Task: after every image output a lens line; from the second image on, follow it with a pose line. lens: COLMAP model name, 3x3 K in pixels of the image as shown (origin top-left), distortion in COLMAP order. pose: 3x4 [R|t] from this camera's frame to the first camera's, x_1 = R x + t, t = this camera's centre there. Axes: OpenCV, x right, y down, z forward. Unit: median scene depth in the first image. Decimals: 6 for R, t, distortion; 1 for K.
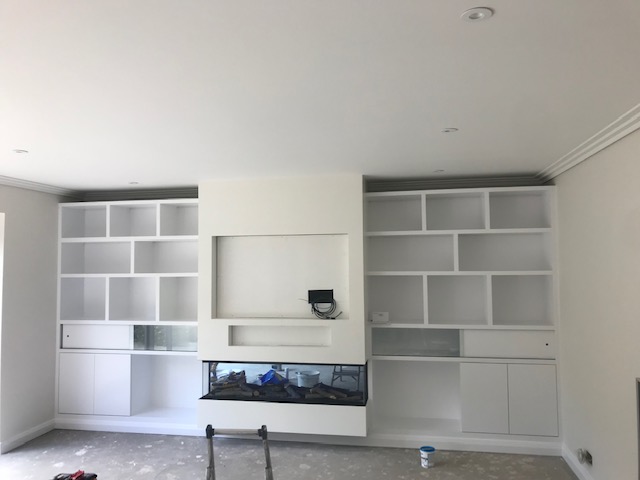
lens RADIAL K [[530.8, 0, 319.9], [0, 530.8, 230.2], [0, 0, 1]] dist [0.011607, -0.009240]
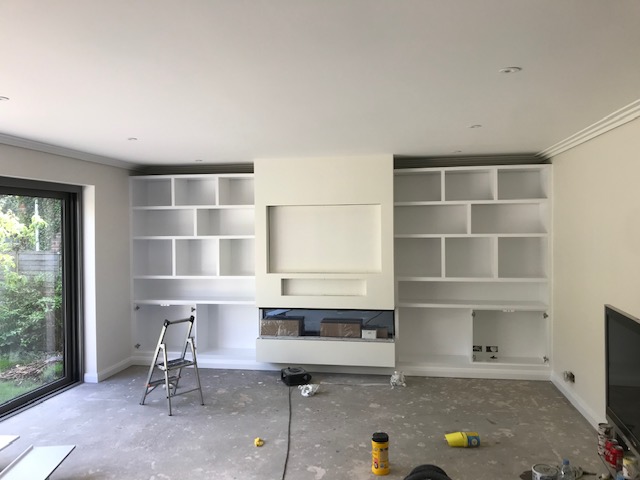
lens RADIAL K [[530.6, 0, 322.0], [0, 530.6, 226.3], [0, 0, 1]] dist [0.003932, -0.002509]
pose [[0.999857, 0.000983, 0.016863, -0.099581], [-0.001940, 0.998385, 0.056784, -0.009170], [-0.016780, -0.056809, 0.998244, -0.205542]]
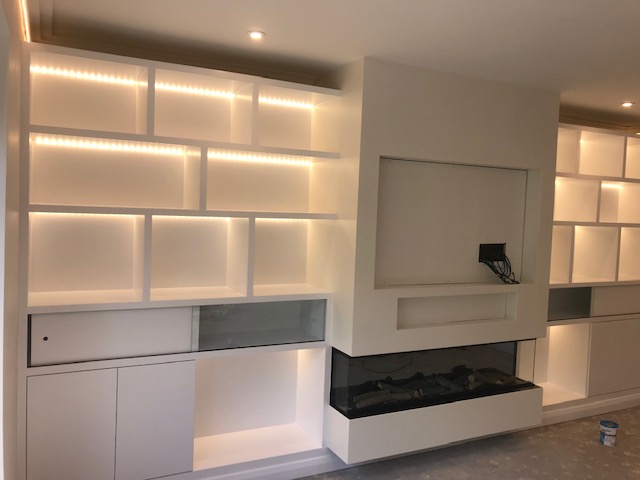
lens RADIAL K [[530.8, 0, 319.9], [0, 530.8, 230.2], [0, 0, 1]] dist [0.011607, -0.009240]
pose [[0.793915, 0.015455, 0.607833, -0.641684], [-0.081282, 0.993402, 0.080908, 0.053105], [-0.602572, -0.113640, 0.789933, 0.562640]]
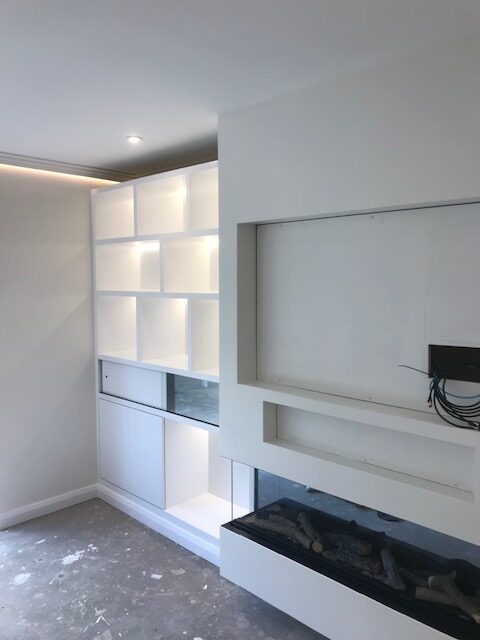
lens RADIAL K [[530.8, 0, 241.7], [0, 530.8, 318.8], [0, 0, 1]] dist [0.011607, -0.009240]
pose [[0.826573, 0.051895, -0.560432, 0.085086], [0.027148, 0.990905, 0.131797, 0.035139], [0.562174, -0.124155, 0.817647, 0.593748]]
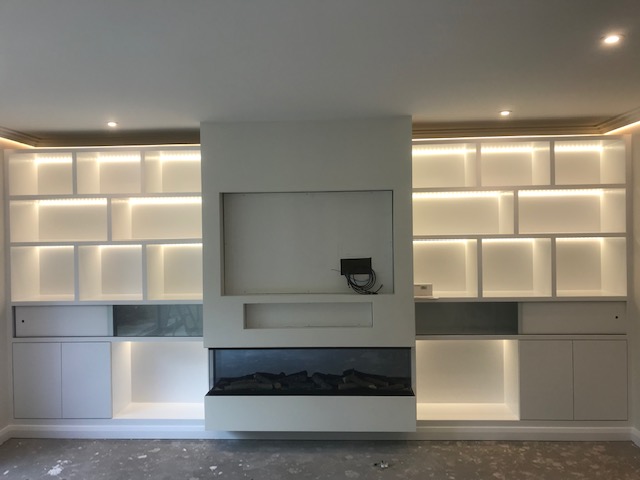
lens RADIAL K [[530.8, 0, 319.9], [0, 530.8, 230.2], [0, 0, 1]] dist [0.011607, -0.009240]
pose [[0.990655, -0.004534, 0.136313, -0.167155], [-0.003542, 0.998255, 0.058942, 0.020344], [-0.136342, -0.058874, 0.988911, 0.198296]]
